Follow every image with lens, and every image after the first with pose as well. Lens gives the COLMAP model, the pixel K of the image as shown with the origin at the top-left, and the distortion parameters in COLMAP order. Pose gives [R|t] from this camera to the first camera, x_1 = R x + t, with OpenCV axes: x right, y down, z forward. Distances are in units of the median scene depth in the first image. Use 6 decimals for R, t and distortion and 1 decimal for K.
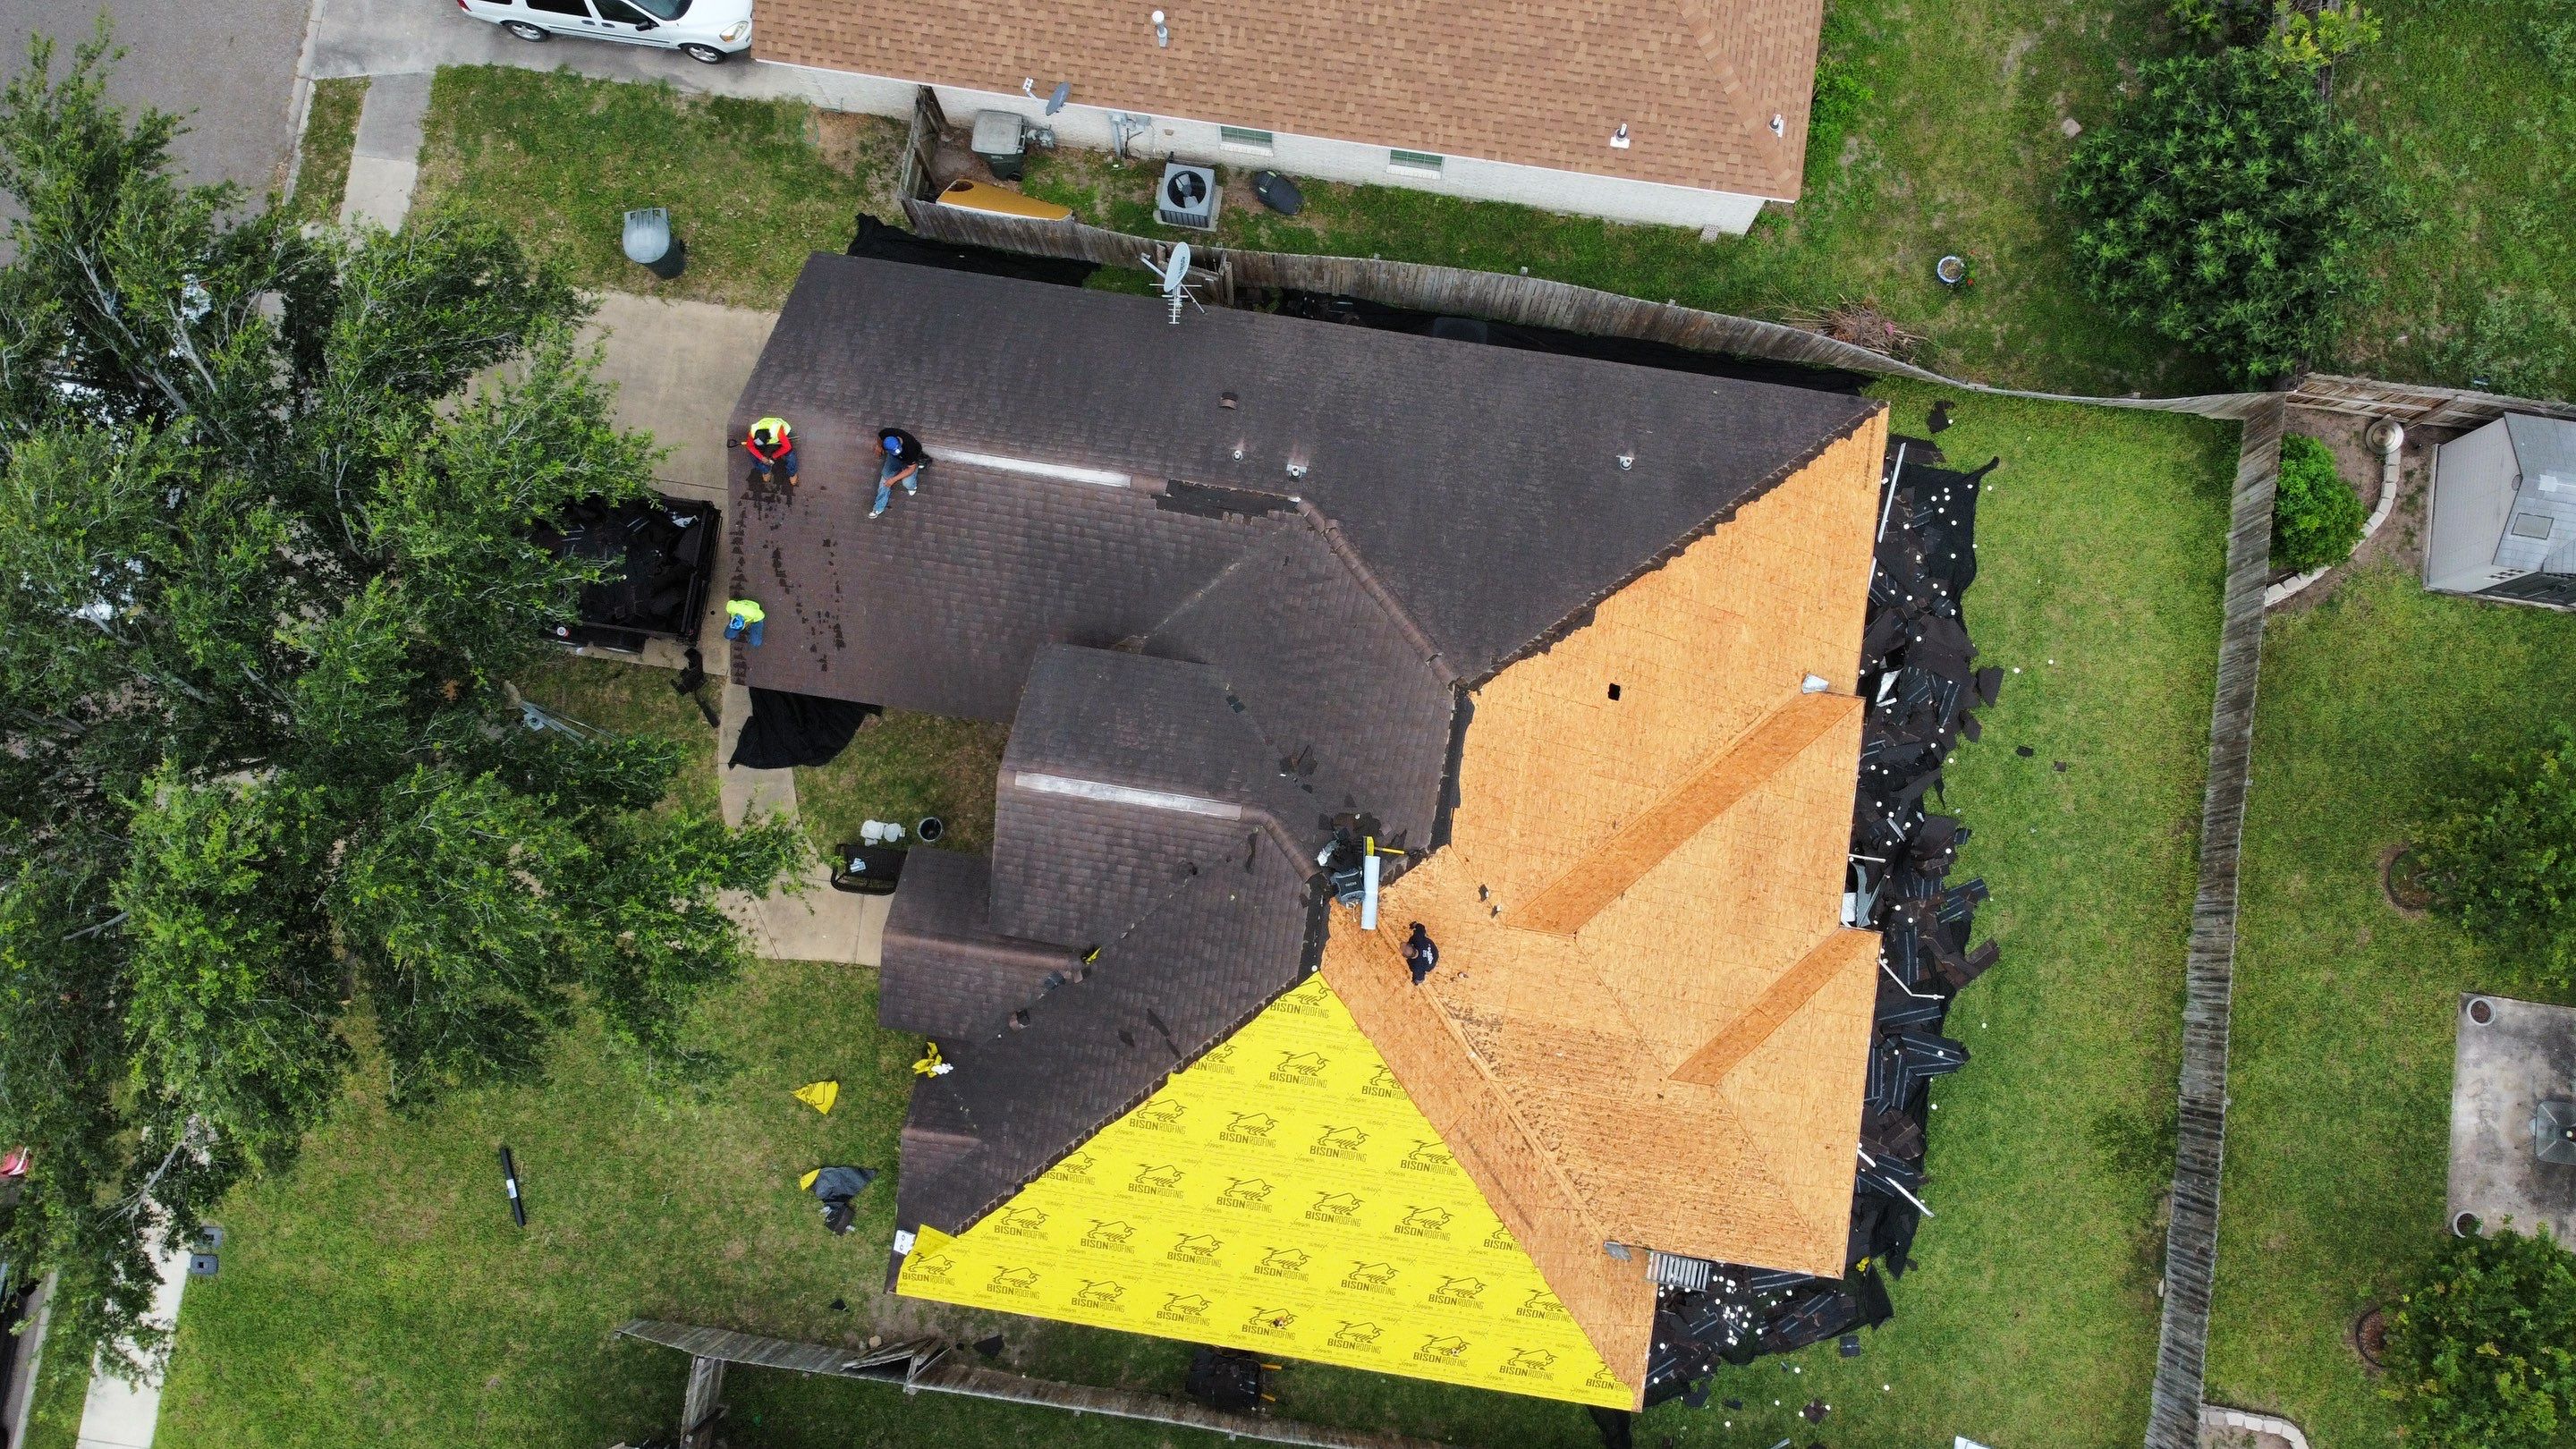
lens RADIAL K [[1951.5, 0, 1289.0], [0, 1951.5, 726.3], [0, 0, 1]] dist [0.012530, -0.011950]
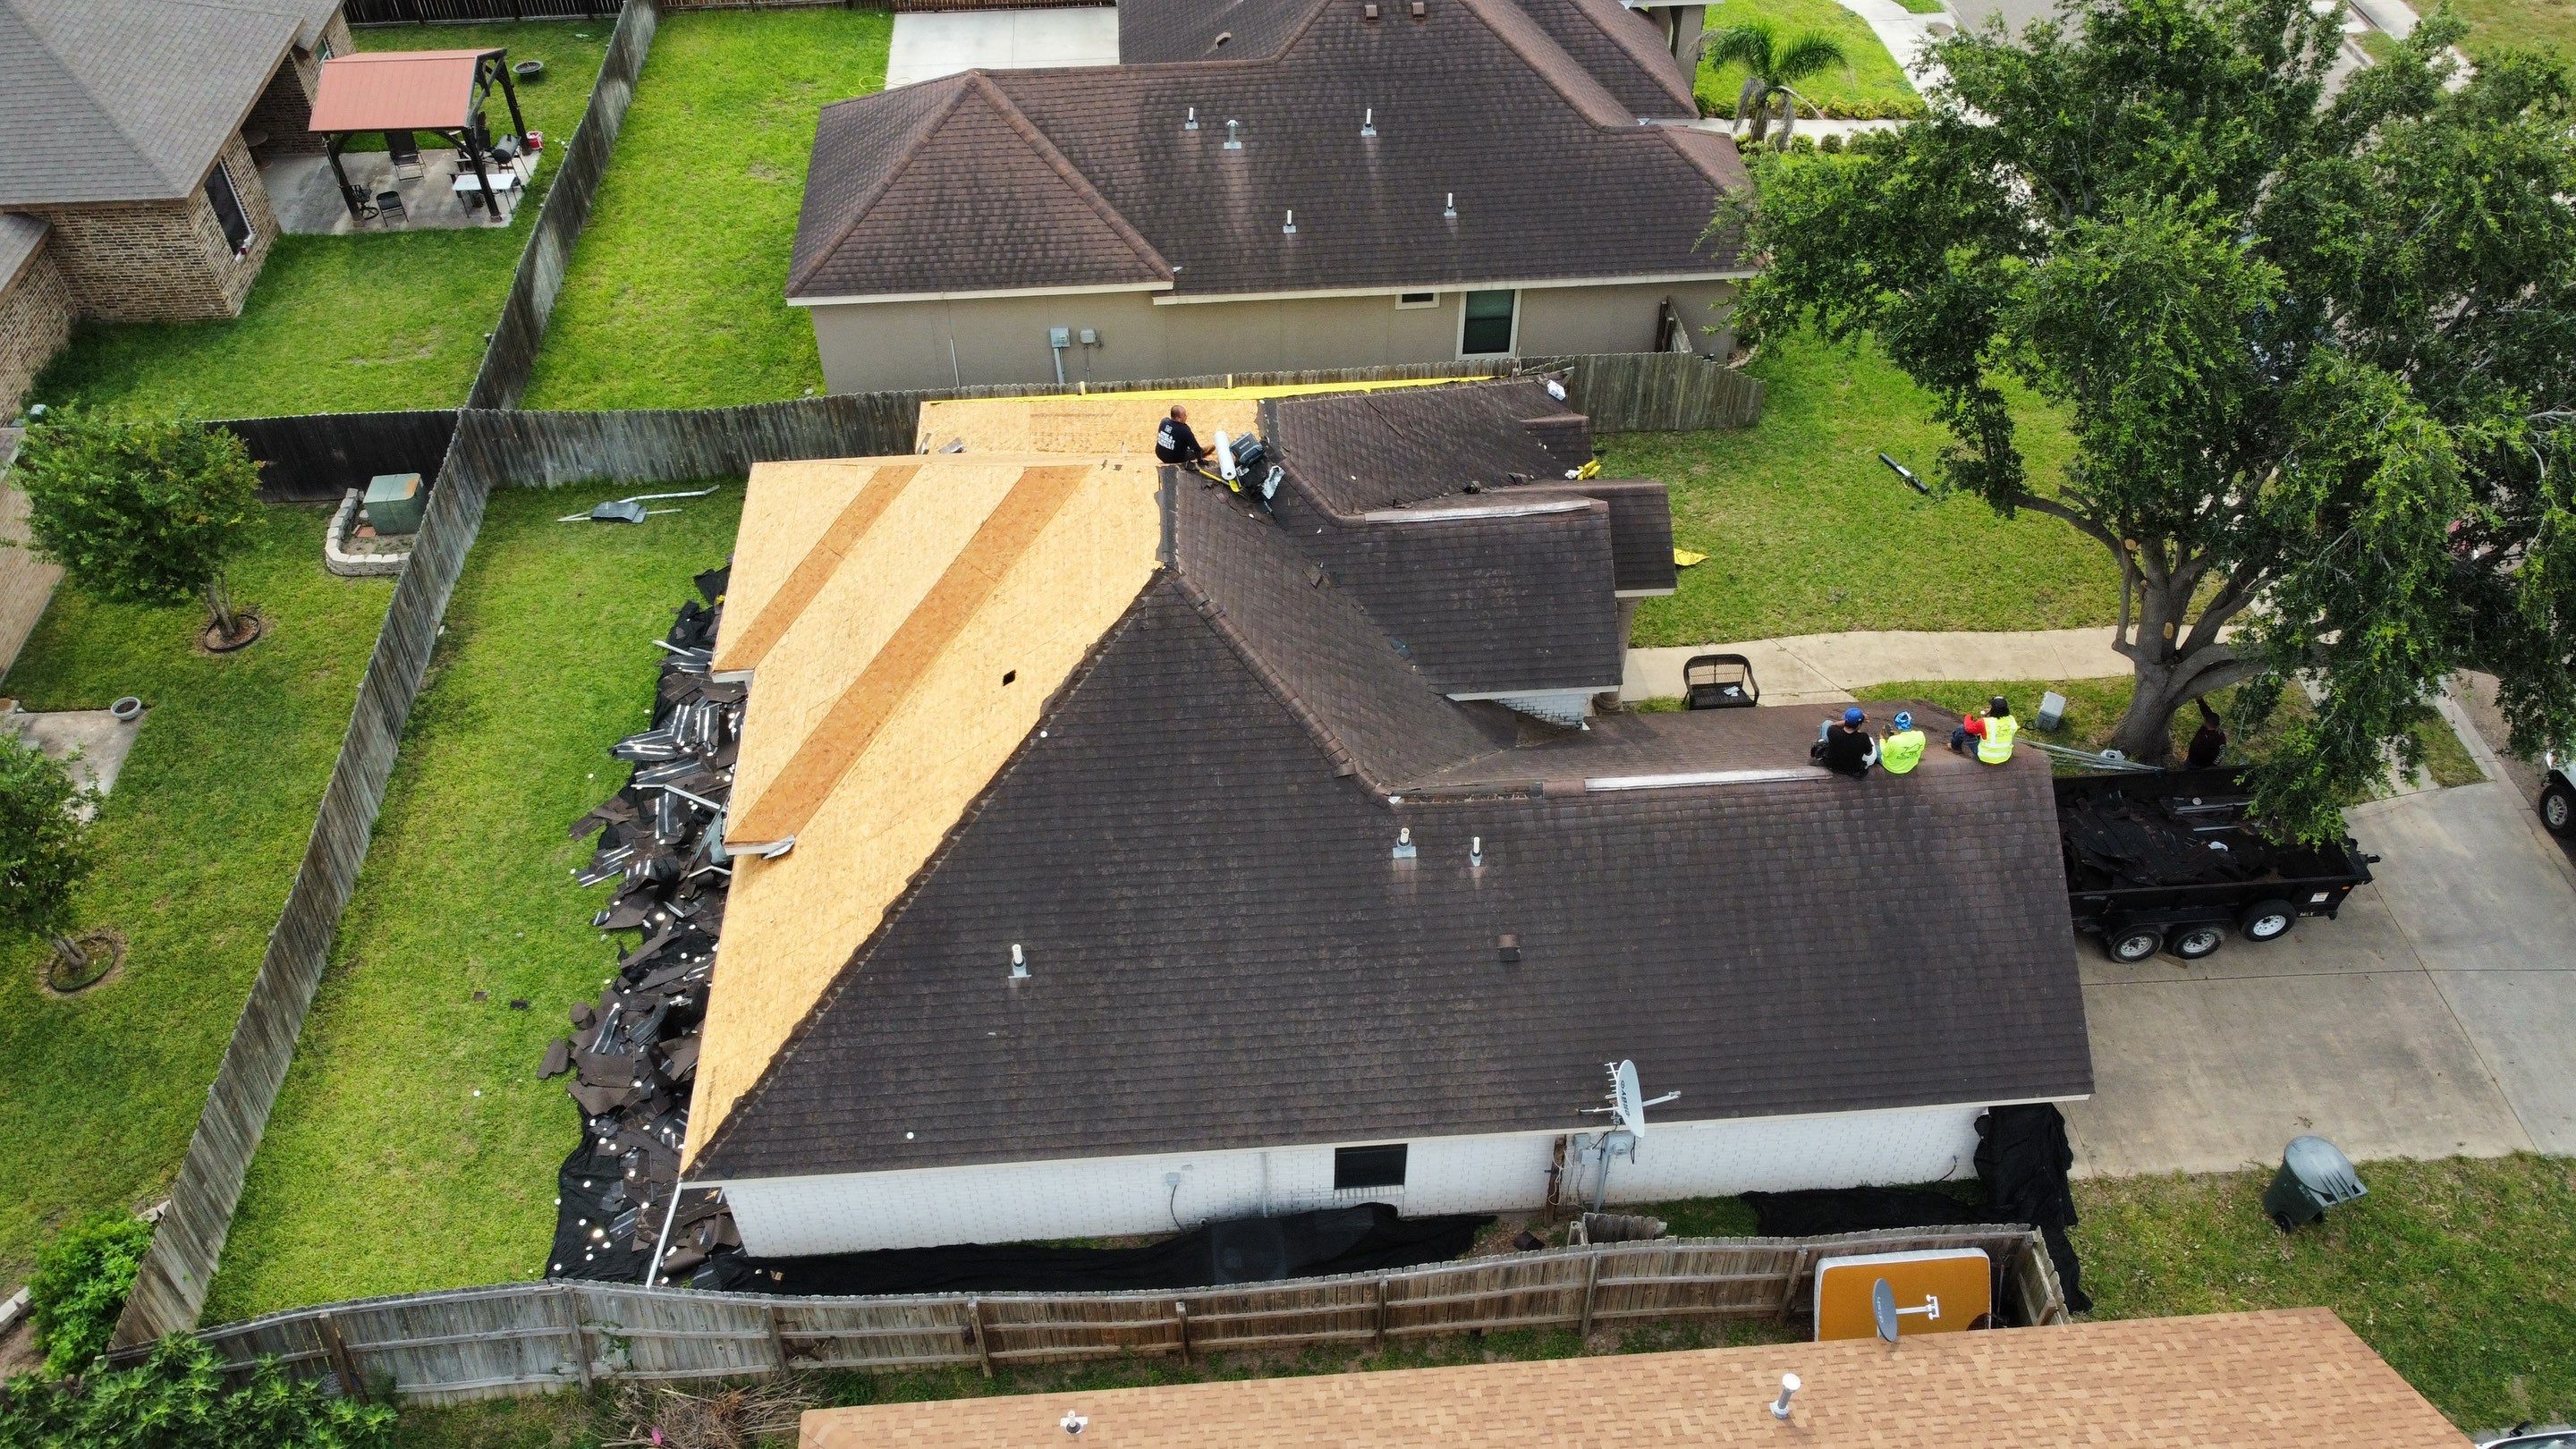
lens RADIAL K [[1951.5, 0, 1291.3], [0, 1951.5, 715.0], [0, 0, 1]] dist [0.012530, -0.011950]
pose [[-0.975494, 0.164633, -0.145973, 0.152102], [-0.216124, -0.592537, 0.776009, -0.680106], [0.041262, 0.788540, 0.613598, 0.391919]]
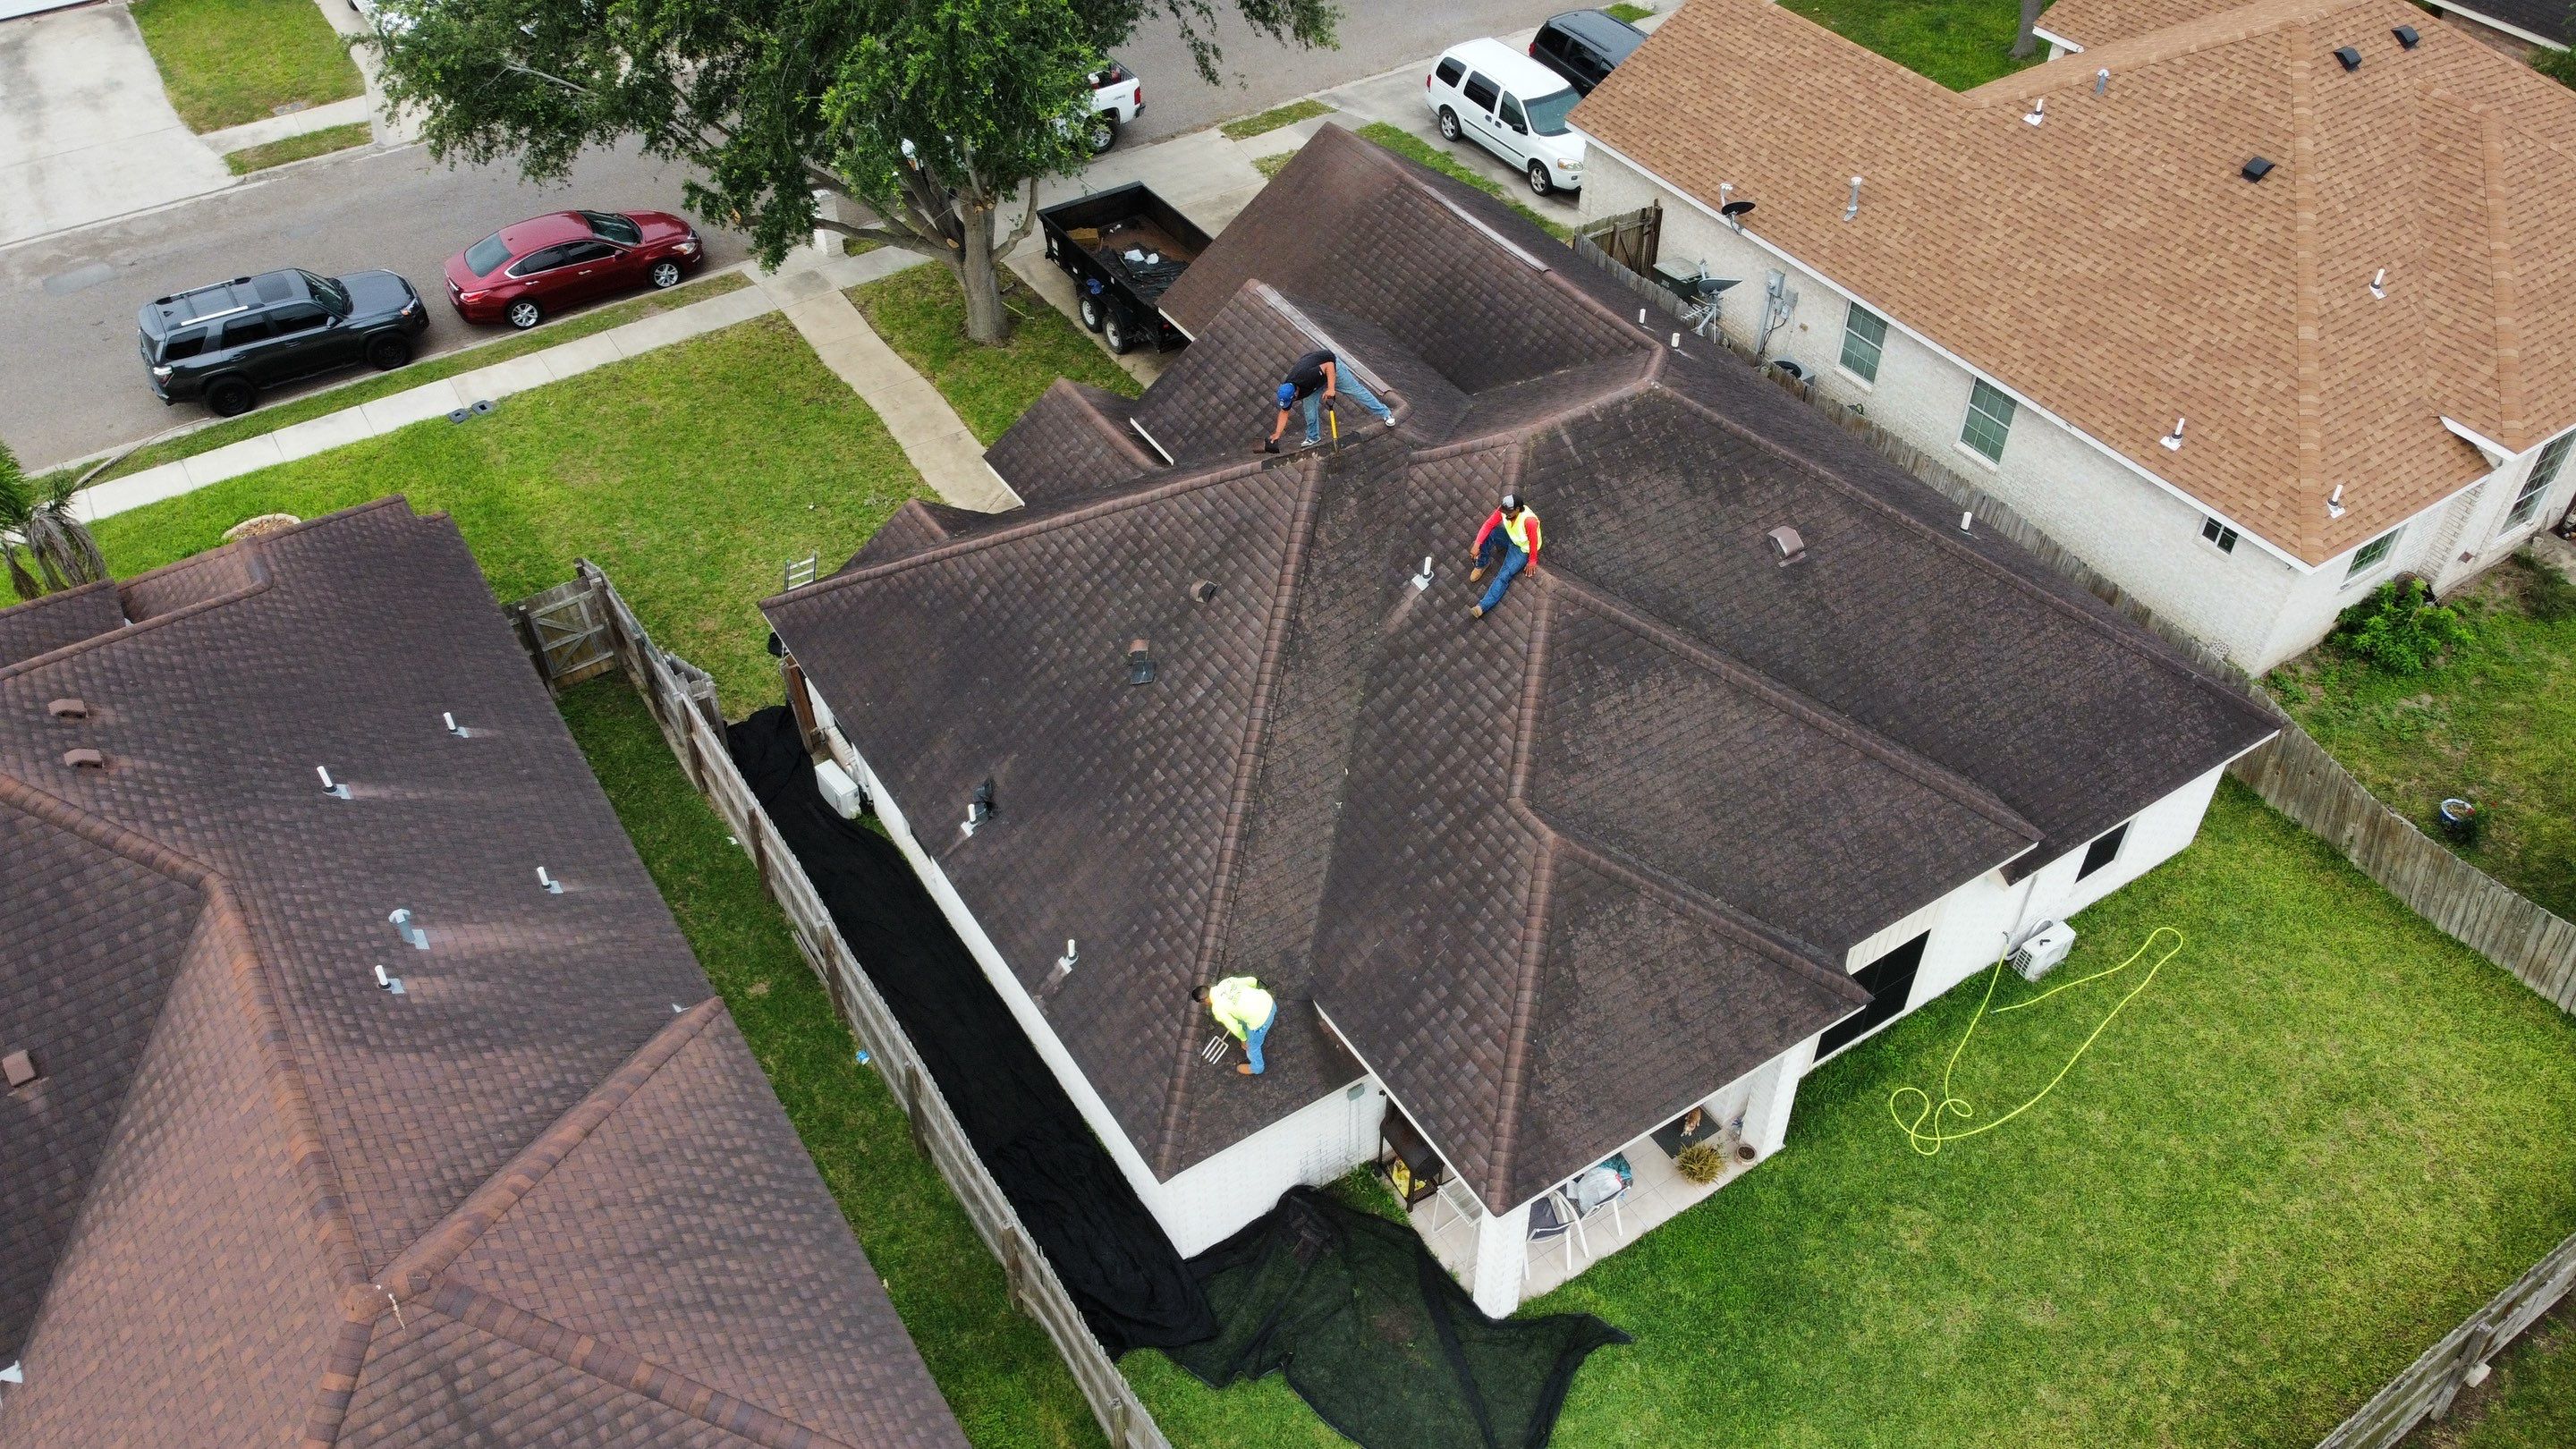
lens RADIAL K [[1951.5, 0, 1286.0], [0, 1951.5, 722.4], [0, 0, 1]] dist [0.012530, -0.011950]
pose [[0.658403, 0.517373, -0.546654, 0.469556], [-0.747480, 0.534566, -0.394351, 0.466322], [0.088197, 0.668255, 0.738686, 0.340083]]
